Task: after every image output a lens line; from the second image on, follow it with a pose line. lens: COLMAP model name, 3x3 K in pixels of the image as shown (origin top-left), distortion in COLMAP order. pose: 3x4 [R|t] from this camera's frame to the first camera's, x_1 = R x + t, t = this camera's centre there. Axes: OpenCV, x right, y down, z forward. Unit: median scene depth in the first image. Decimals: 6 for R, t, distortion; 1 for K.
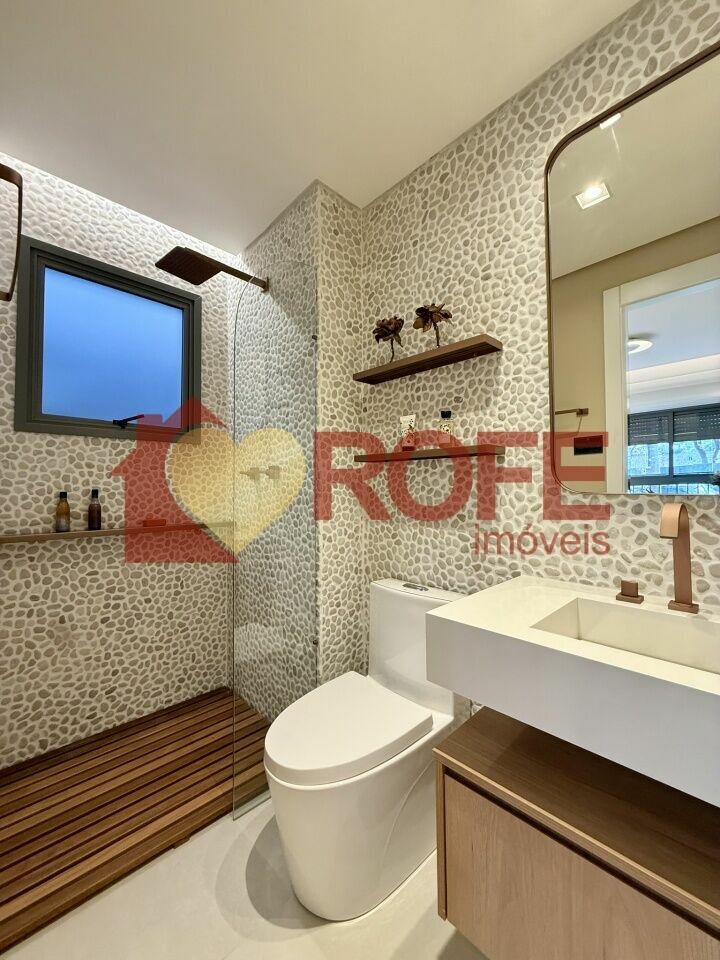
lens RADIAL K [[383.1, 0, 360.0], [0, 383.1, 474.6], [0, 0, 1]] dist [0.002733, -0.000307]
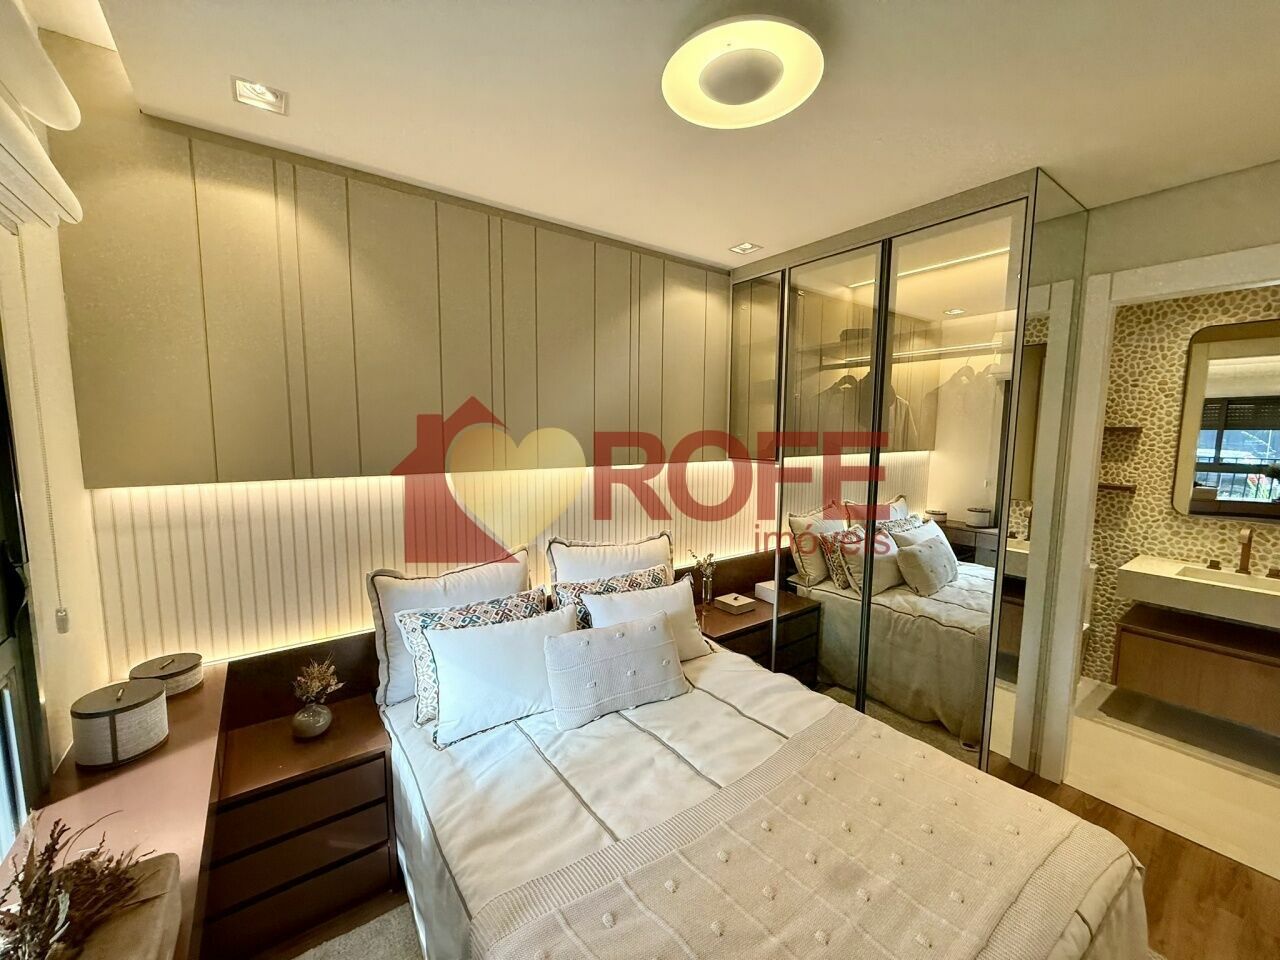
lens RADIAL K [[510.7, 0, 637.5], [0, 510.7, 478.0], [0, 0, 1]] dist [0.002733, -0.000307]
pose [[0.991348, 0.027881, -0.128261, -1.320047], [-0.010597, 0.990991, 0.133511, -0.324634], [0.130828, -0.130997, 0.982712, -1.342183]]
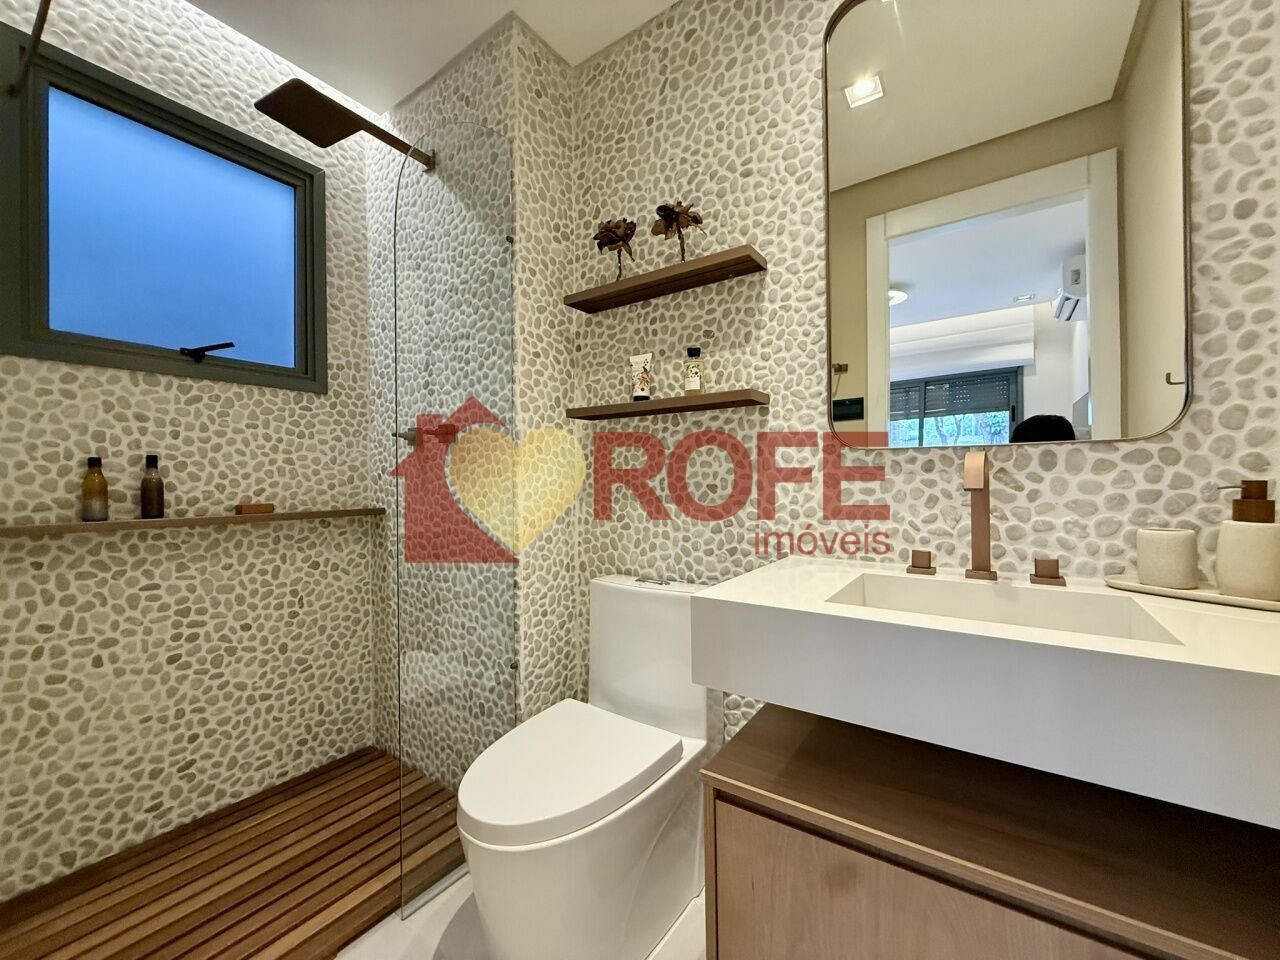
lens RADIAL K [[510.7, 0, 636.1], [0, 510.7, 477.2], [0, 0, 1]] dist [0.002733, -0.000307]
pose [[0.982201, -0.003583, 0.187800, -0.068409], [-0.001198, 0.999678, 0.025341, 0.055837], [-0.187830, -0.025115, 0.981880, 0.019279]]
